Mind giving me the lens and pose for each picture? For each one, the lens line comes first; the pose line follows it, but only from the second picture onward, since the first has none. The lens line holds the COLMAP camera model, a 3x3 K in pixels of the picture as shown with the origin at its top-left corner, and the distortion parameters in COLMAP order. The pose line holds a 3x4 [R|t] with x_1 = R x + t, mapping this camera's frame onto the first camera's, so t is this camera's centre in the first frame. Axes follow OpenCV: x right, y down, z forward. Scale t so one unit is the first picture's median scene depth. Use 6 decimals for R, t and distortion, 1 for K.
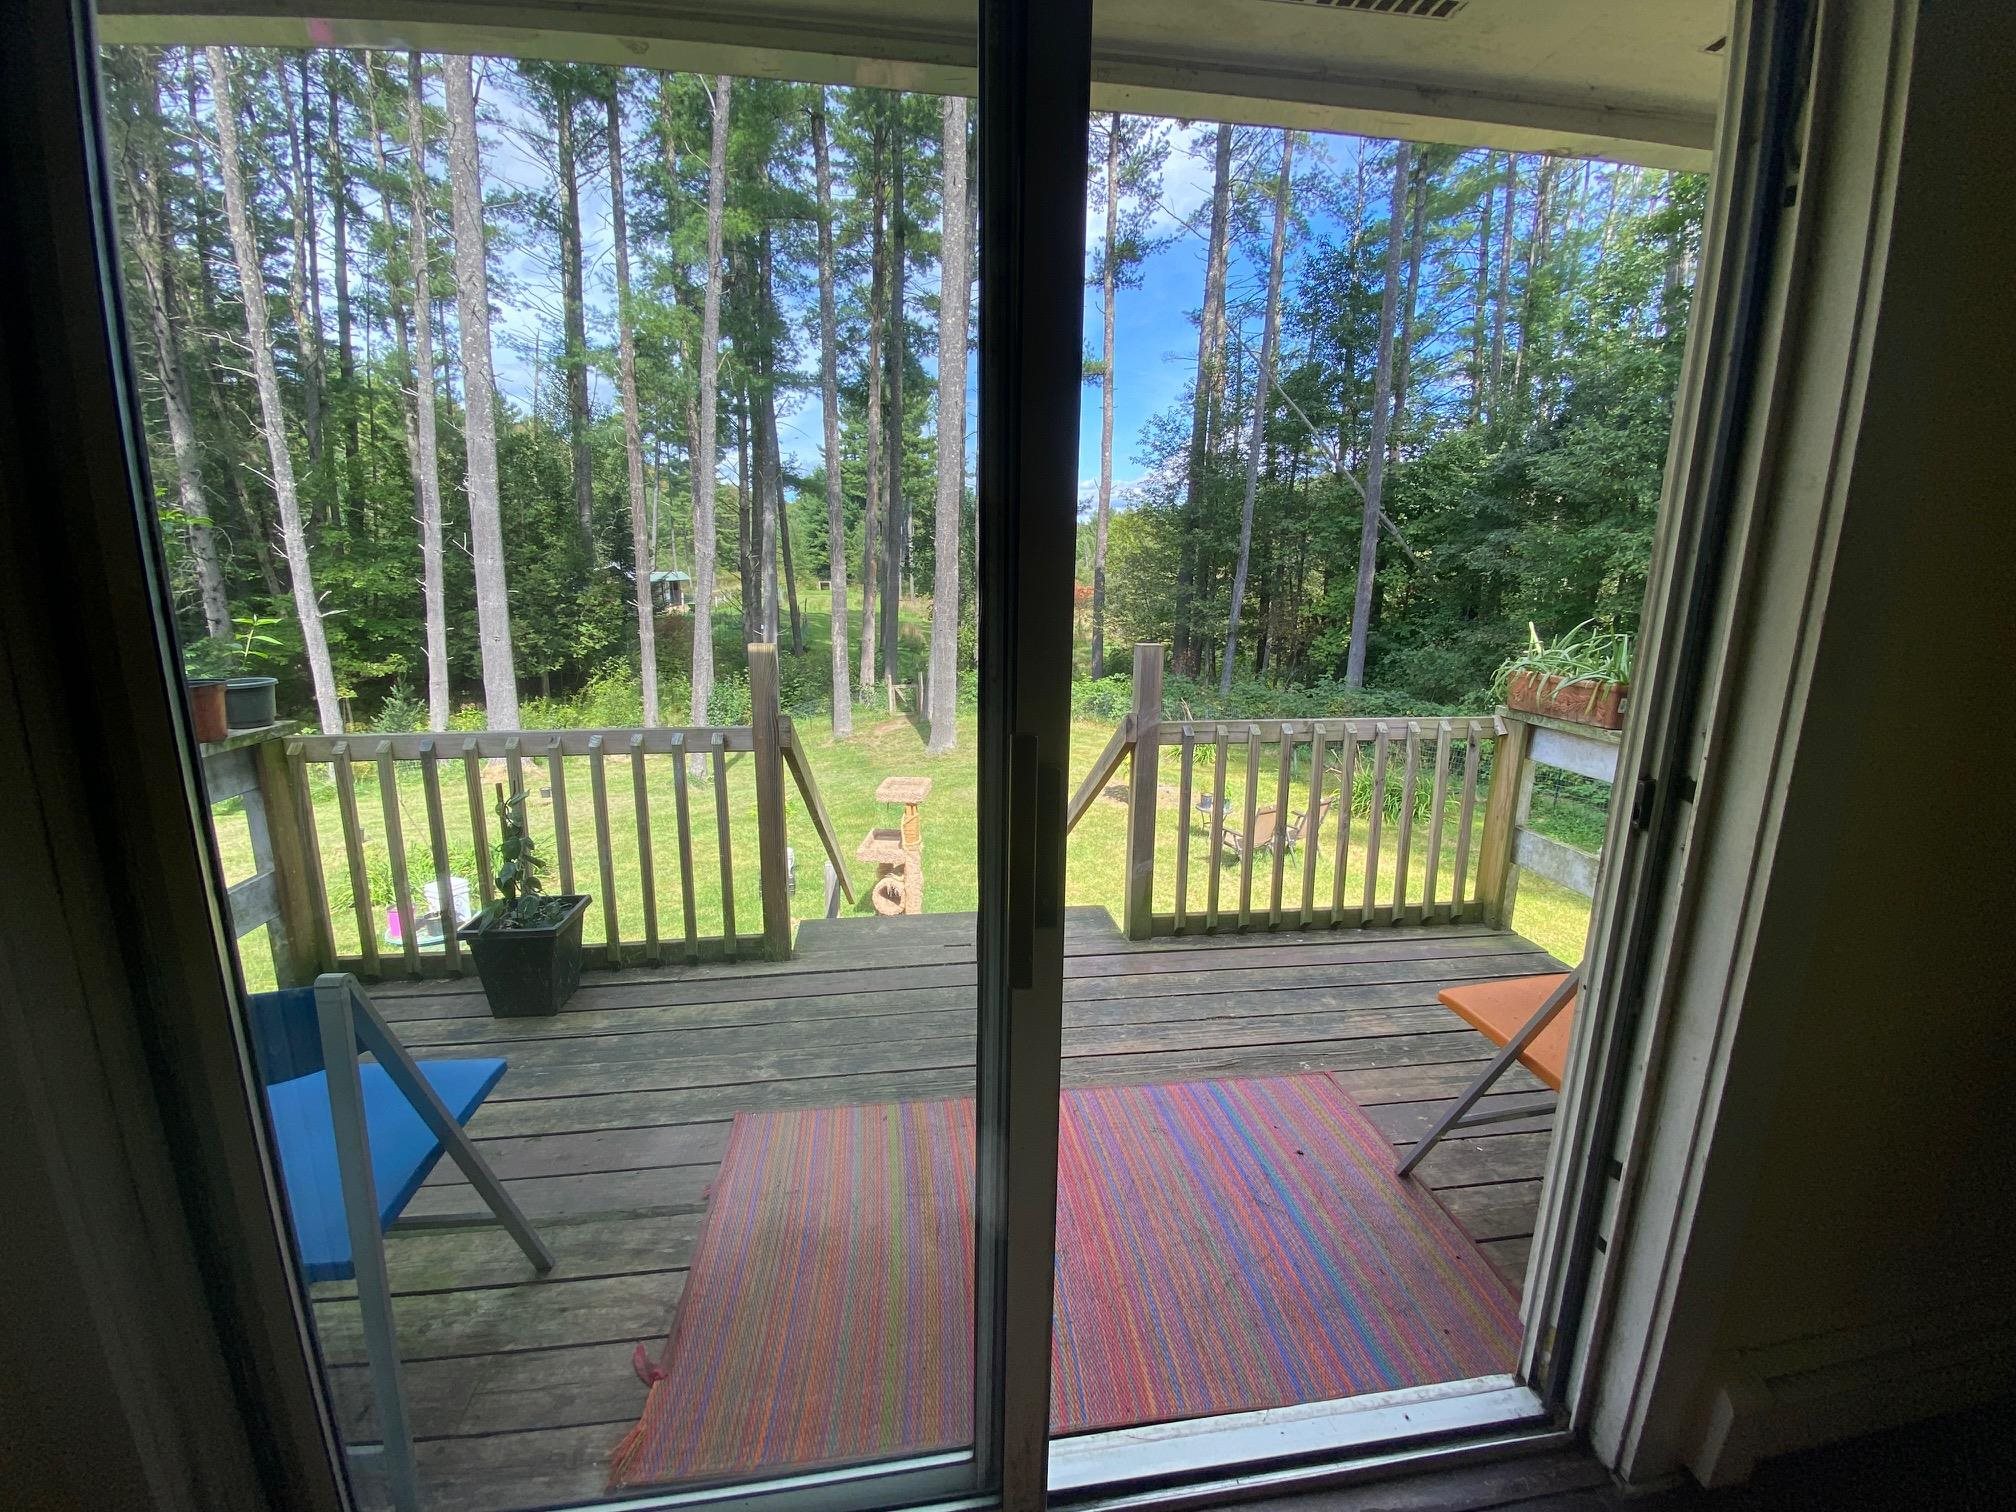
lens RADIAL K [[828.8, 0, 1008.0], [0, 828.8, 756.0], [0, 0, 1]] dist [0.041004, -0.034637]
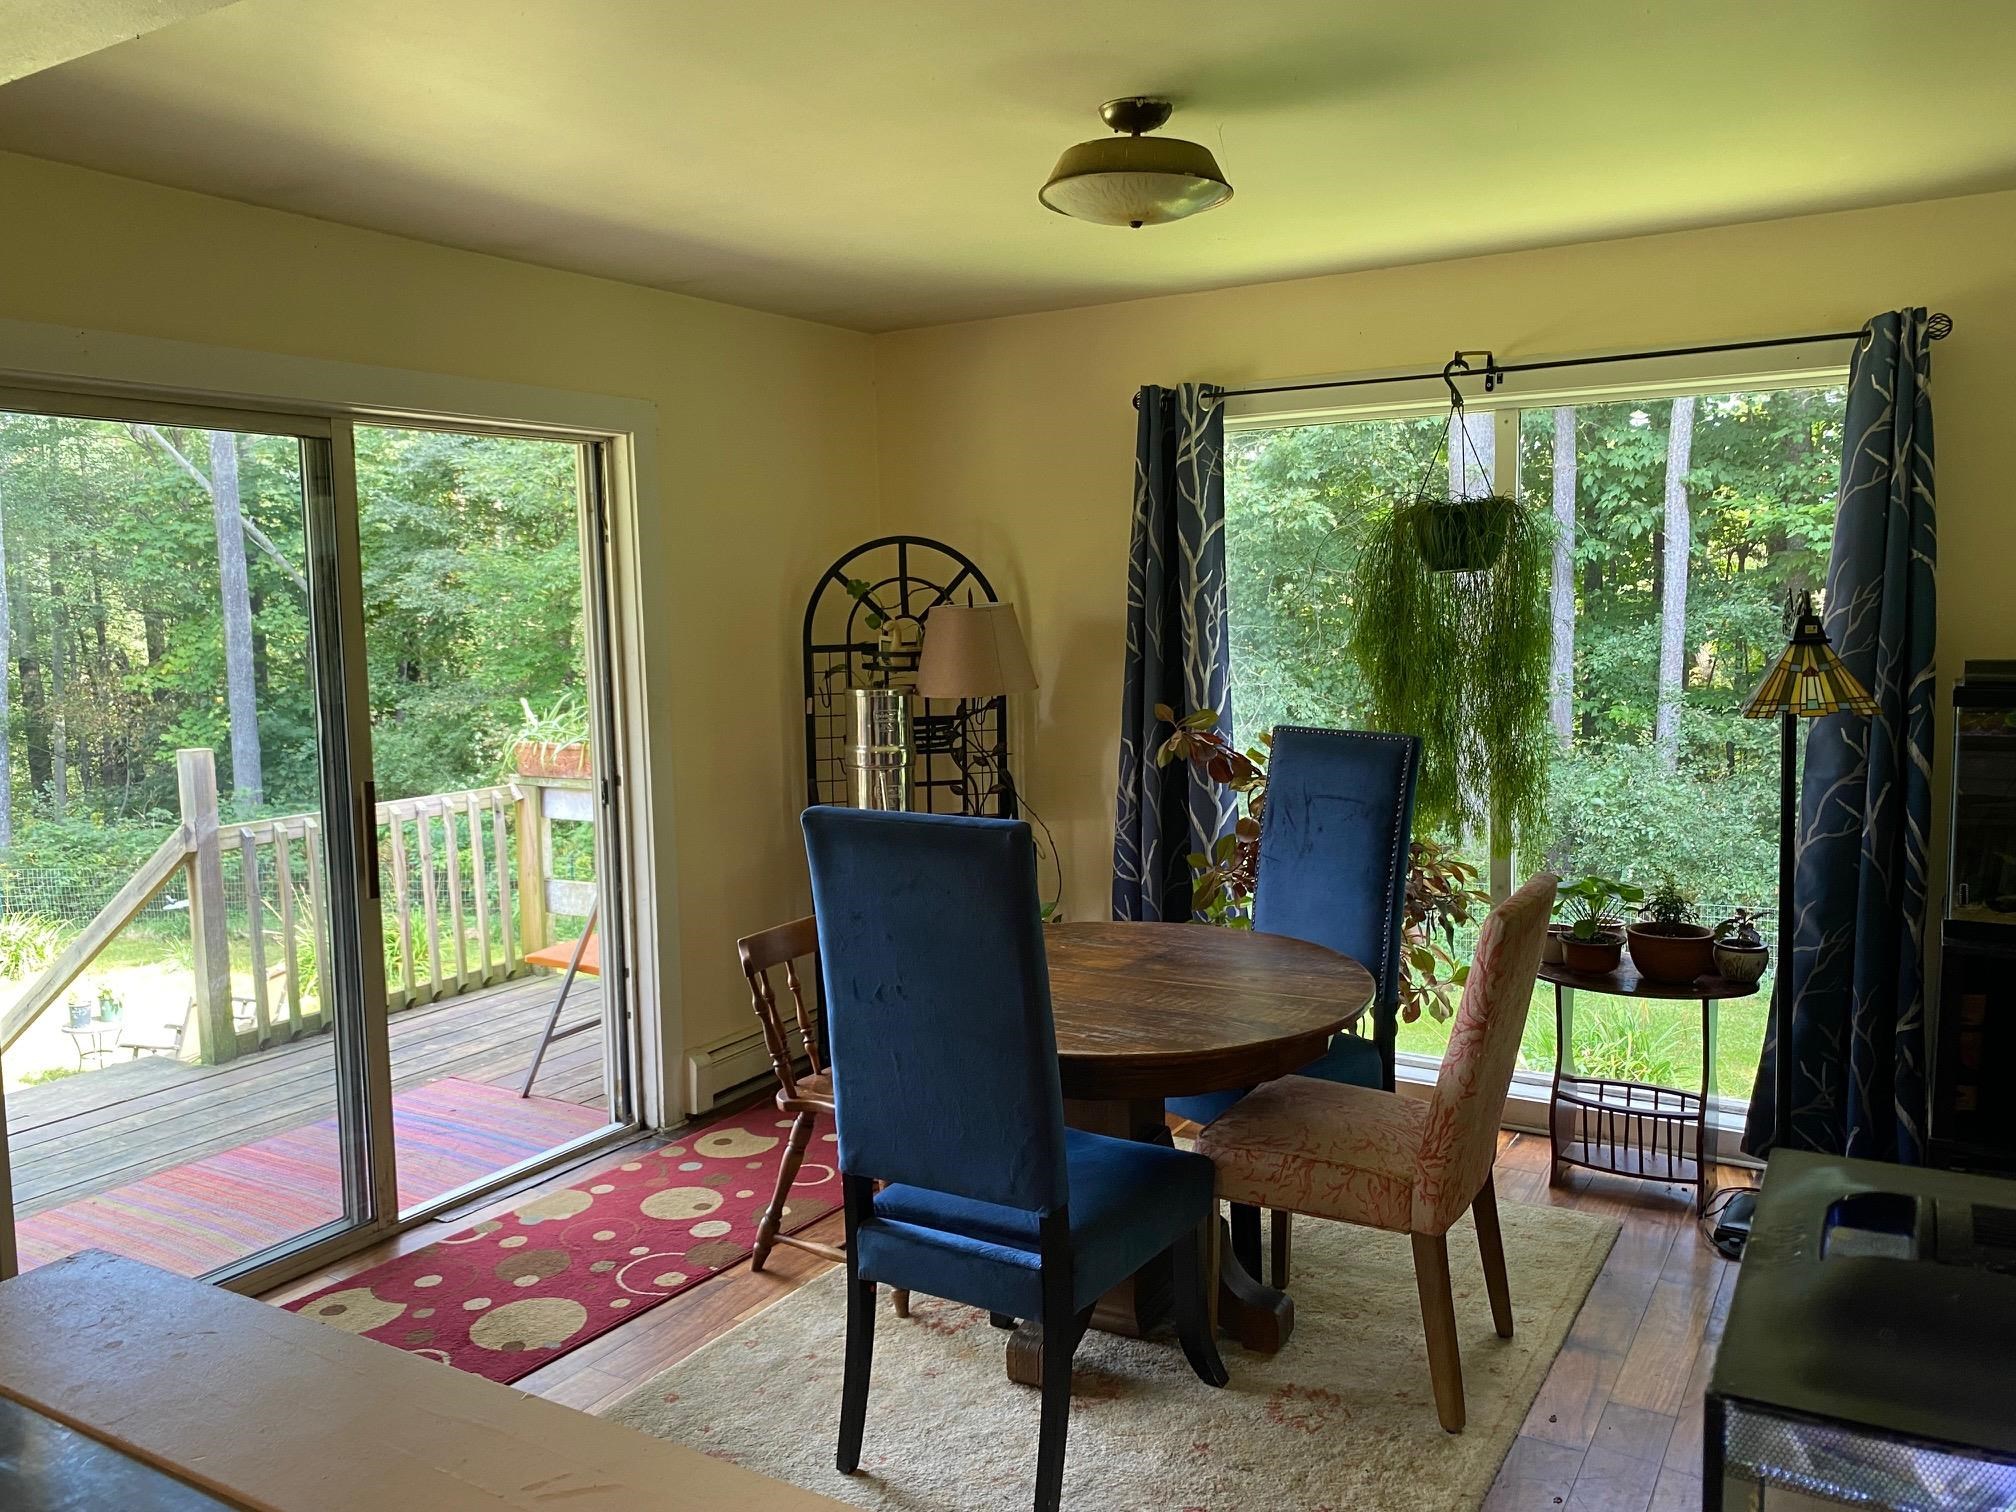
lens RADIAL K [[1550.0, 0, 1003.2], [0, 1550.0, 723.9], [0, 0, 1]] dist [0.023083, -0.003182]
pose [[0.640275, -0.089306, 0.762937, -0.562855], [0.191586, 0.980396, -0.046022, 0.093731], [-0.743870, 0.175634, 0.644833, -0.824740]]
